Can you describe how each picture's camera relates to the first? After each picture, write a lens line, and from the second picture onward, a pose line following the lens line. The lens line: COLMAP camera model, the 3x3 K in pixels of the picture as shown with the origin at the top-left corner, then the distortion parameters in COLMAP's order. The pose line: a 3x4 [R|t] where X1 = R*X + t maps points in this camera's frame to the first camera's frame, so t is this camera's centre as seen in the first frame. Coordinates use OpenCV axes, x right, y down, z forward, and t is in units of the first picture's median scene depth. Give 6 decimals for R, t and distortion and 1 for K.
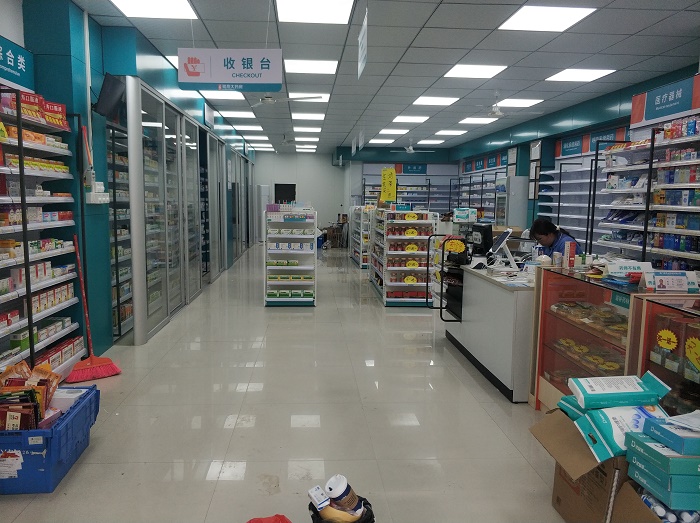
lens RADIAL K [[546.0, 0, 350.0], [0, 546.0, 261.5], [0, 0, 1]] dist [-0.002868, -0.005758]
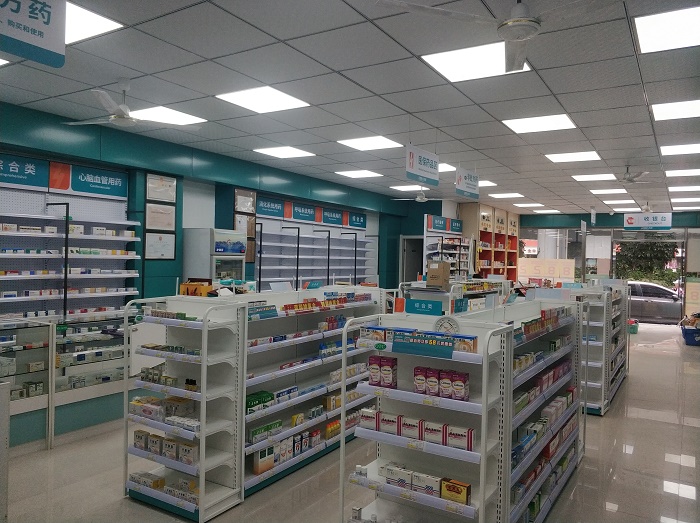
lens RADIAL K [[546.0, 0, 350.0], [0, 546.0, 261.5], [0, 0, 1]] dist [-0.002868, -0.005758]
pose [[-0.805081, -0.030143, 0.592398, -0.507621], [0.036364, 0.994321, 0.100013, -0.379716], [-0.592049, 0.102061, -0.799413, 3.106605]]
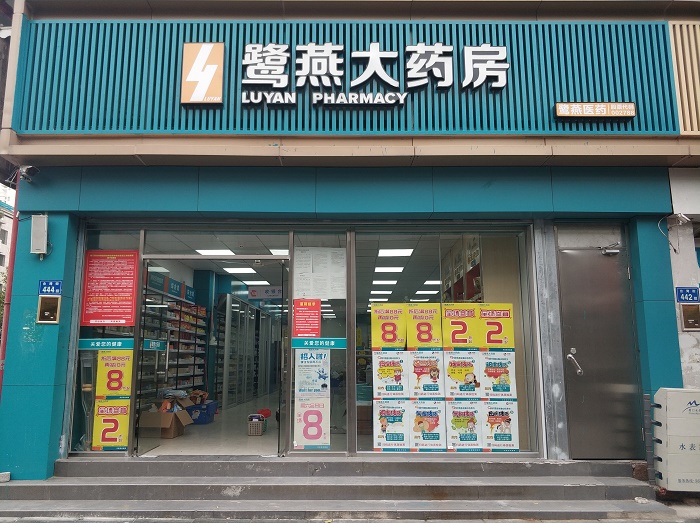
lens RADIAL K [[546.0, 0, 350.0], [0, 546.0, 261.5], [0, 0, 1]] dist [-0.002868, -0.005758]
pose [[0.995147, -0.024701, -0.095251, 0.185438], [-0.003849, 0.957470, -0.288506, 0.111512], [0.098326, 0.287472, 0.952729, -0.649373]]
